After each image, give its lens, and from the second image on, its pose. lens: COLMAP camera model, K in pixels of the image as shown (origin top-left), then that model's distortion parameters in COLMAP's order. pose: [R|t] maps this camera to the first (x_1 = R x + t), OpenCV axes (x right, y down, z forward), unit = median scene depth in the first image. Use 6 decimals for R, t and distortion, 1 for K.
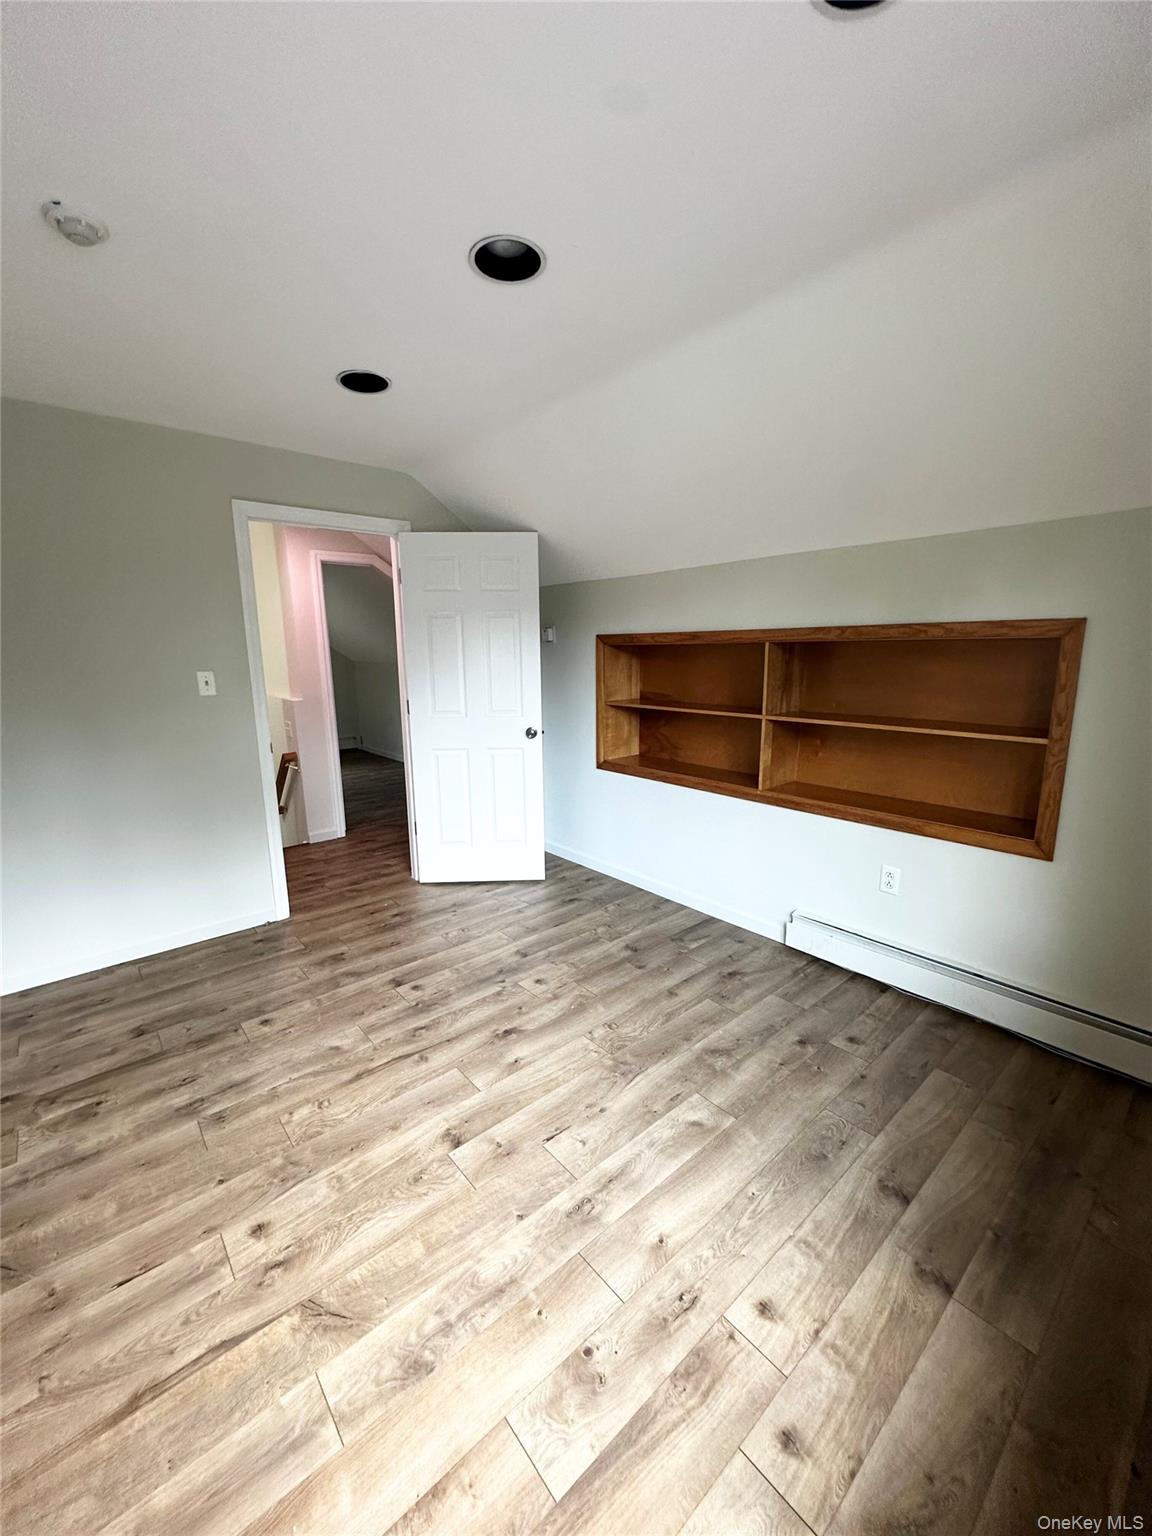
lens RADIAL K [[615.9, 0, 573.8], [0, 615.9, 767.0], [0, 0, 1]] dist [-0.000159, 0.000369]
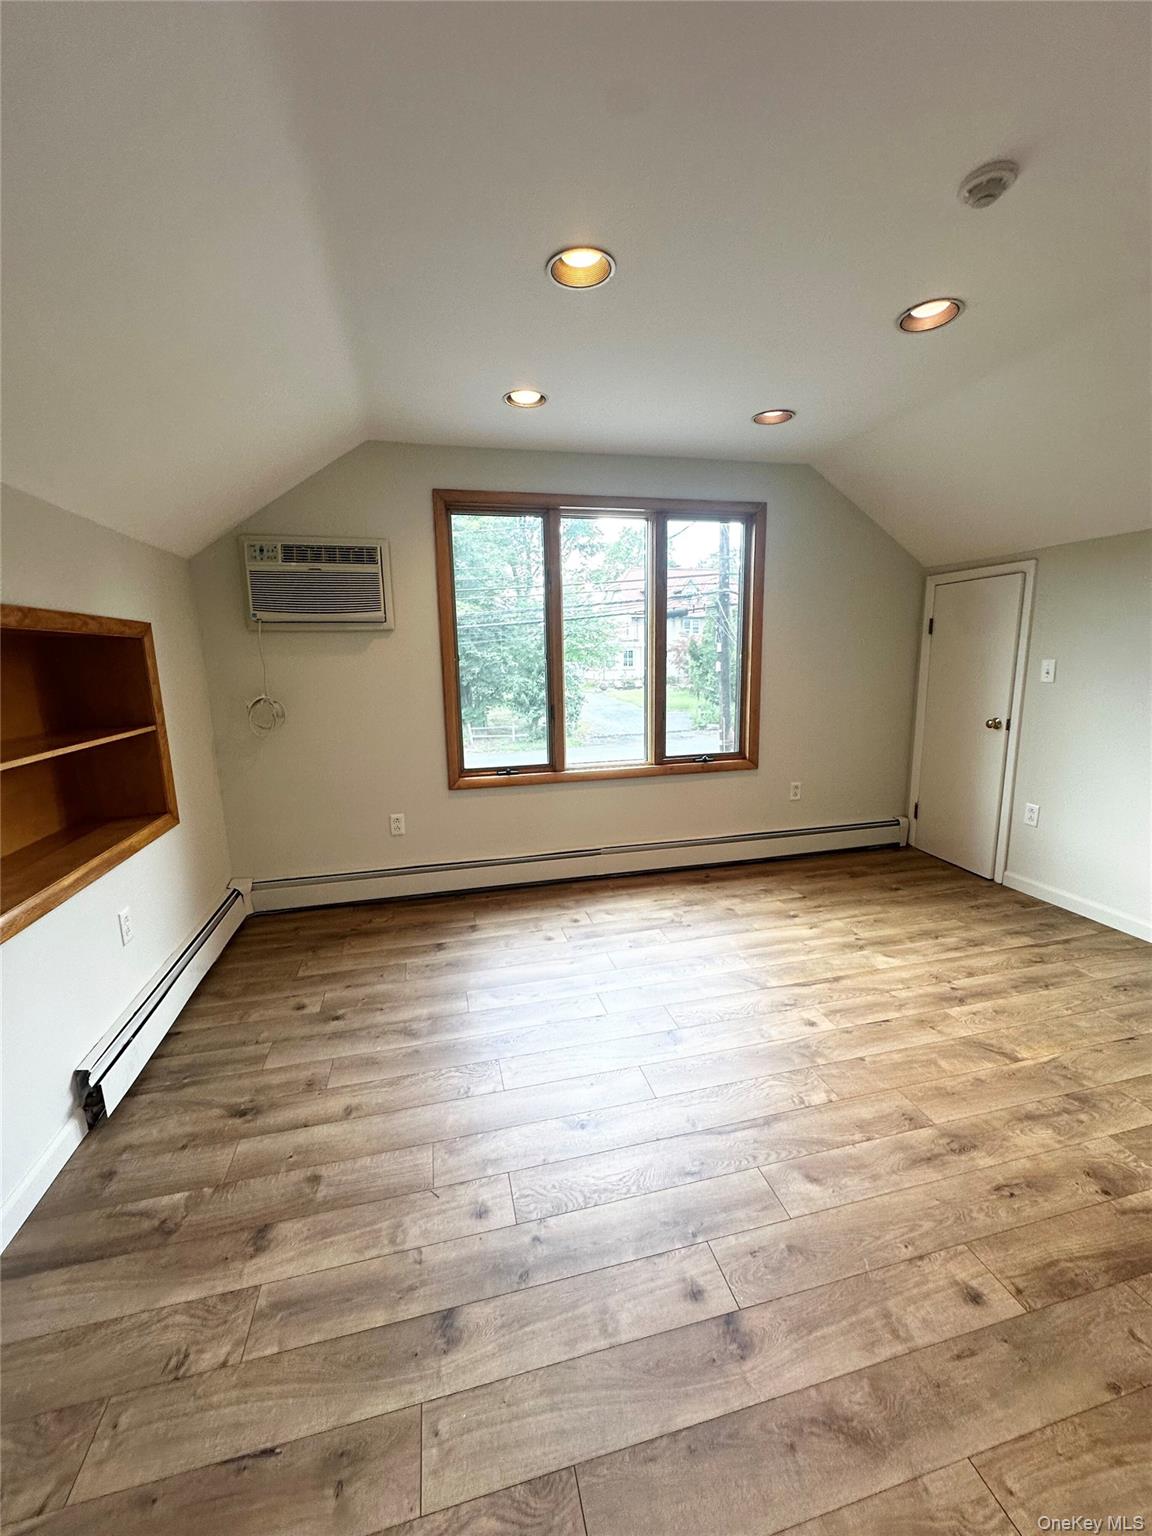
lens RADIAL K [[615.9, 0, 573.8], [0, 615.9, 767.0], [0, 0, 1]] dist [-0.000159, 0.000369]
pose [[-0.891101, -0.052724, 0.450732, -0.457155], [0.115254, 0.934368, 0.337155, -0.268577], [-0.438925, 0.352388, -0.826539, 1.608183]]
